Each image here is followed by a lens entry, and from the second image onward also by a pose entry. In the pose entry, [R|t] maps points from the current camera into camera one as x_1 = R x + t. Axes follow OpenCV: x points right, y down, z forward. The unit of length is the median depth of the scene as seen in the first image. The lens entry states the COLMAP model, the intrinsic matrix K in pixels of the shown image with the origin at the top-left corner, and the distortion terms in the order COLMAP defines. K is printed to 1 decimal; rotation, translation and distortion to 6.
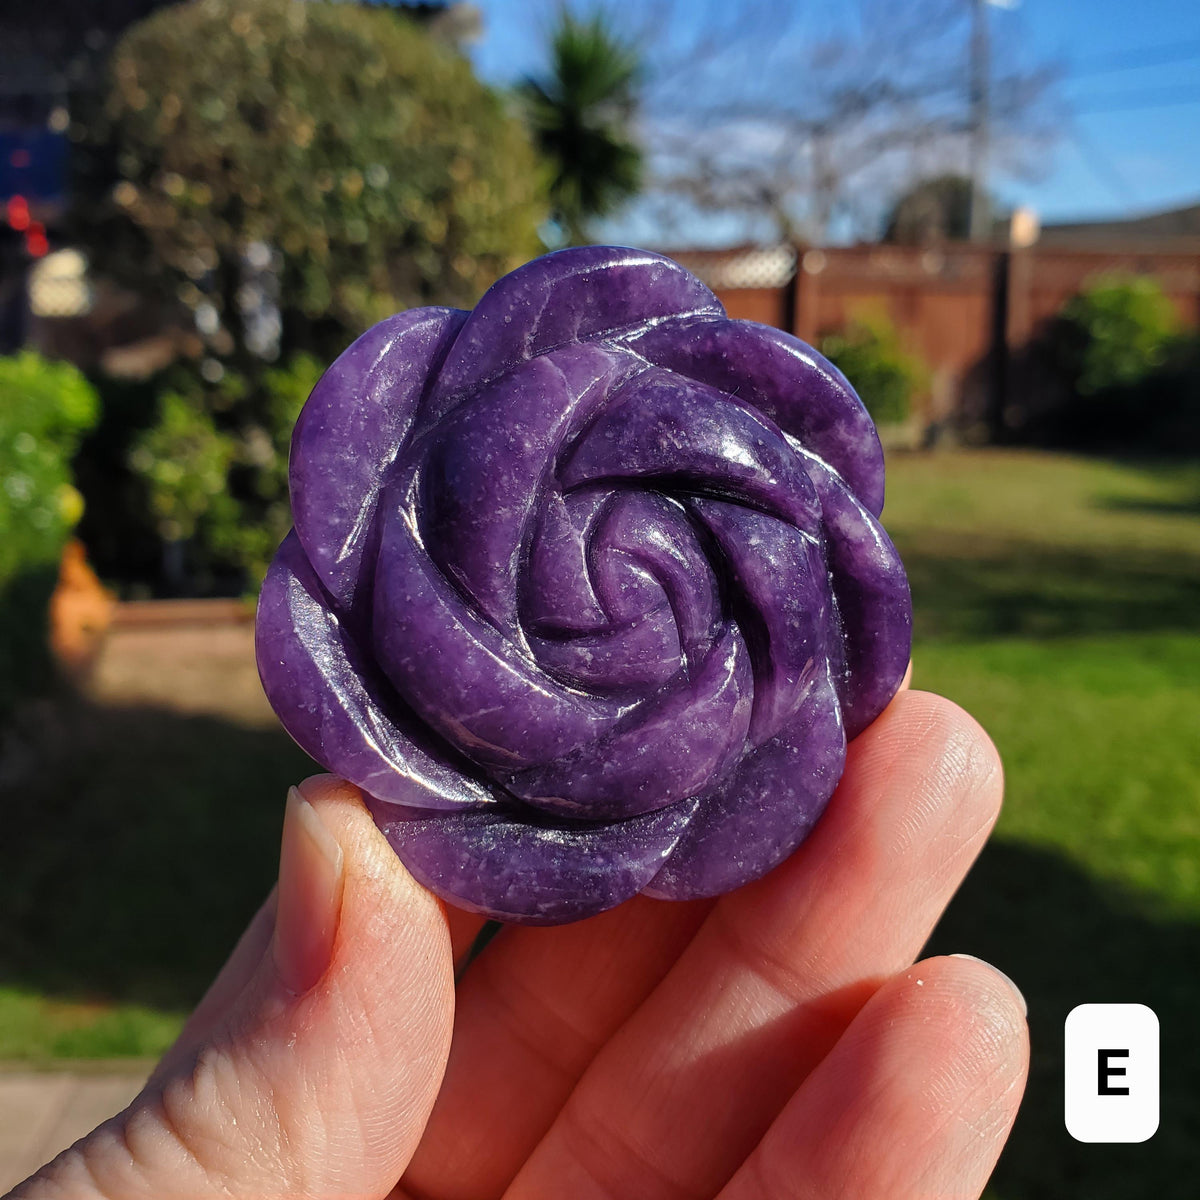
lens RADIAL K [[1414.6, 0, 607.3], [0, 1414.6, 605.6], [0, 0, 1]] dist [-0.060148, -0.042579]
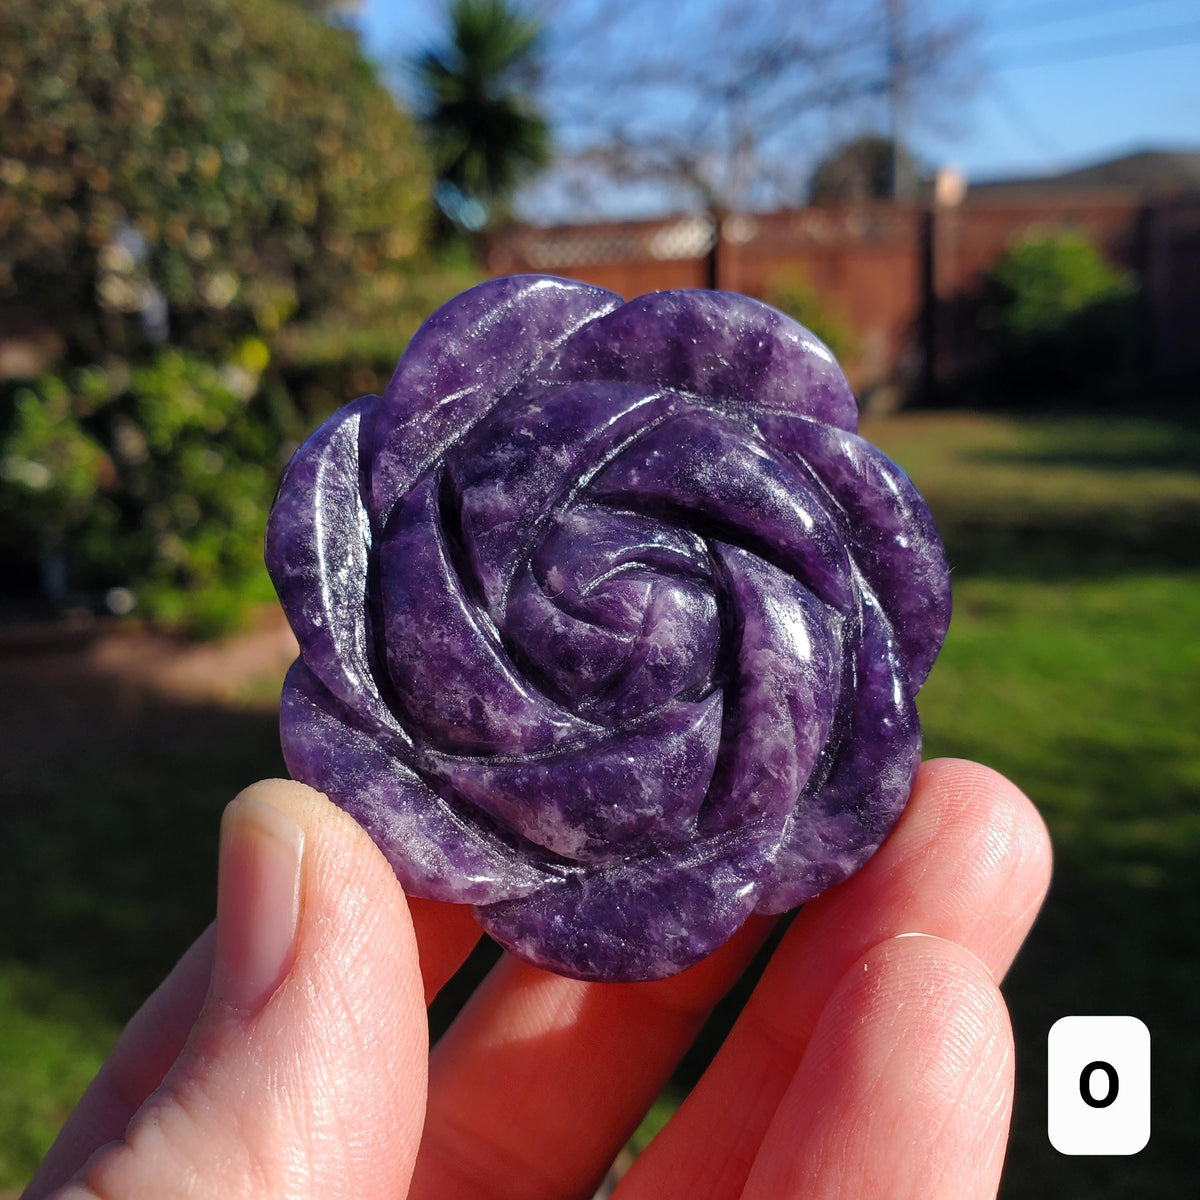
lens RADIAL K [[1379.4, 0, 600.0], [0, 1379.4, 600.0], [0, 0, 1]] dist [-0.135141, 0.133918]
pose [[0.998690, -0.046004, 0.022404, 0.039705], [0.045595, 0.998790, 0.018419, -0.018010], [-0.023224, -0.017373, 0.999579, 0.100551]]
